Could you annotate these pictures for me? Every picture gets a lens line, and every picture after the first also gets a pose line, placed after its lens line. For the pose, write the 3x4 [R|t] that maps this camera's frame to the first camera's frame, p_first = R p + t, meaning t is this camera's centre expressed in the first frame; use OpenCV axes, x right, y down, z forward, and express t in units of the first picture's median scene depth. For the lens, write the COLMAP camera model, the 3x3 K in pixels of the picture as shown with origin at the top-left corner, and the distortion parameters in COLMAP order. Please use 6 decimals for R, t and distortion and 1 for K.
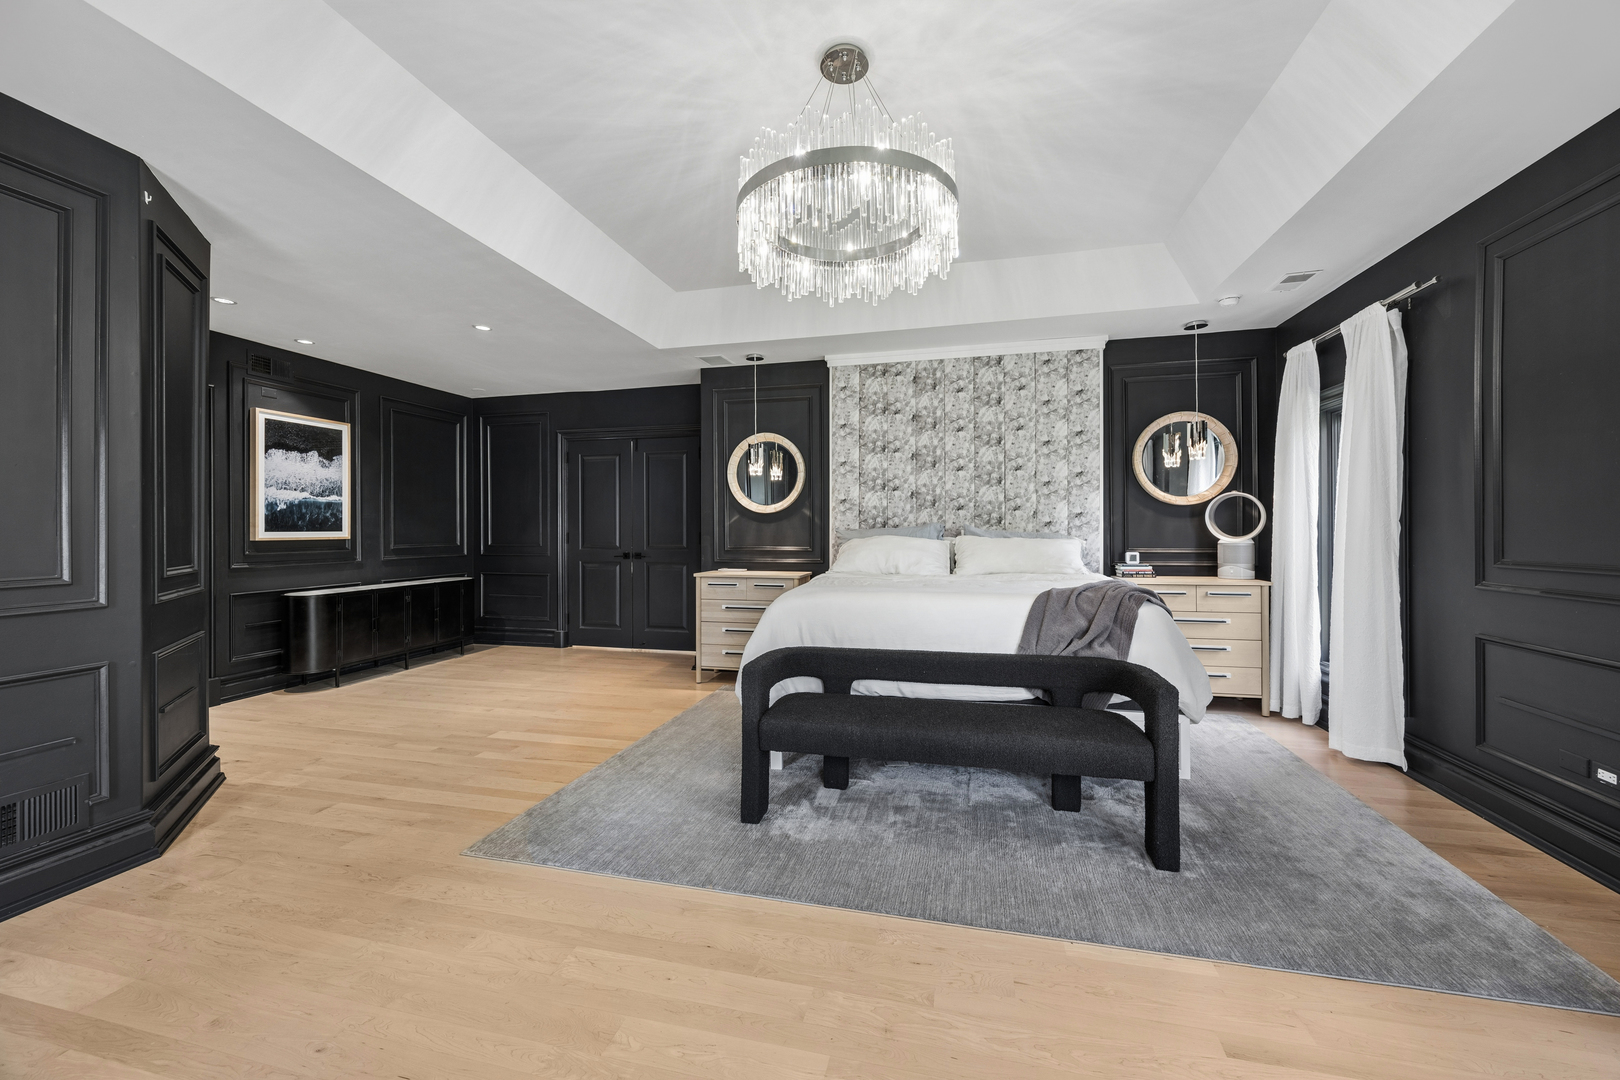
lens RADIAL K [[629.1, 0, 810.4], [0, 629.1, 529.1], [0, 0, 1]] dist [0.002455, 0.000350]
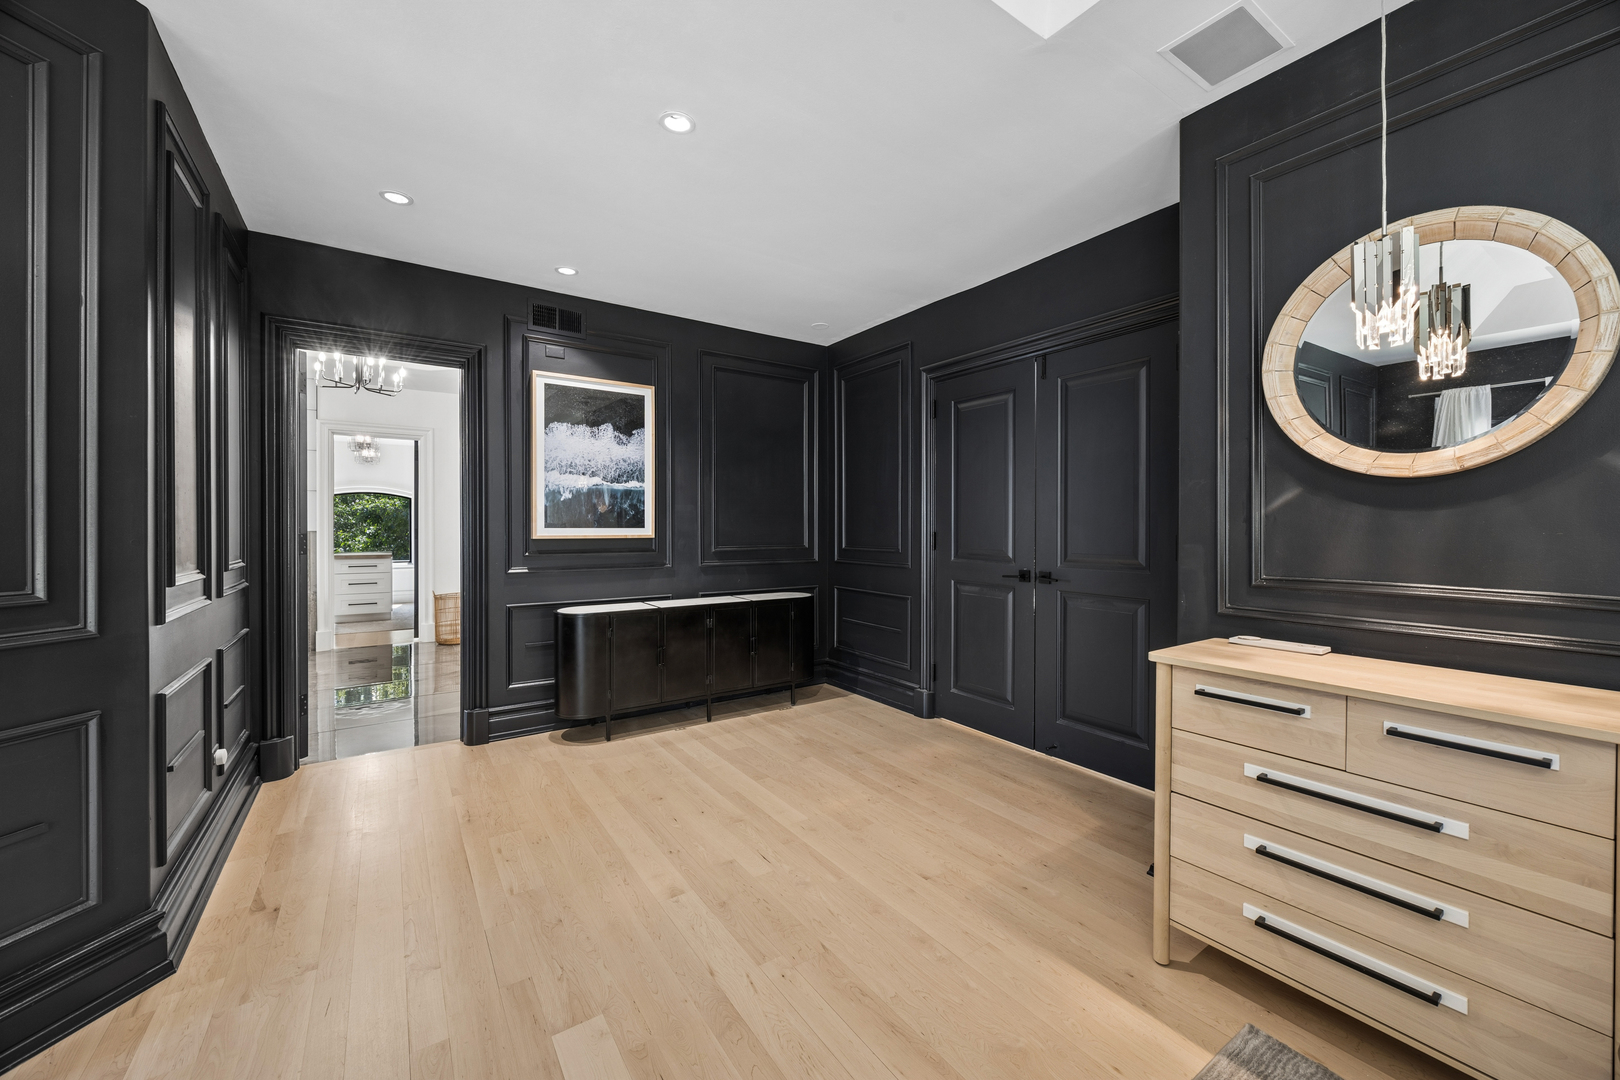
lens RADIAL K [[629.1, 0, 807.5], [0, 629.1, 528.2], [0, 0, 1]] dist [0.002455, 0.000350]
pose [[0.748580, 0.005849, -0.663019, -0.088507], [-0.006378, 0.999978, 0.001621, 0.001556], [0.663014, 0.003015, 0.748601, 0.567734]]
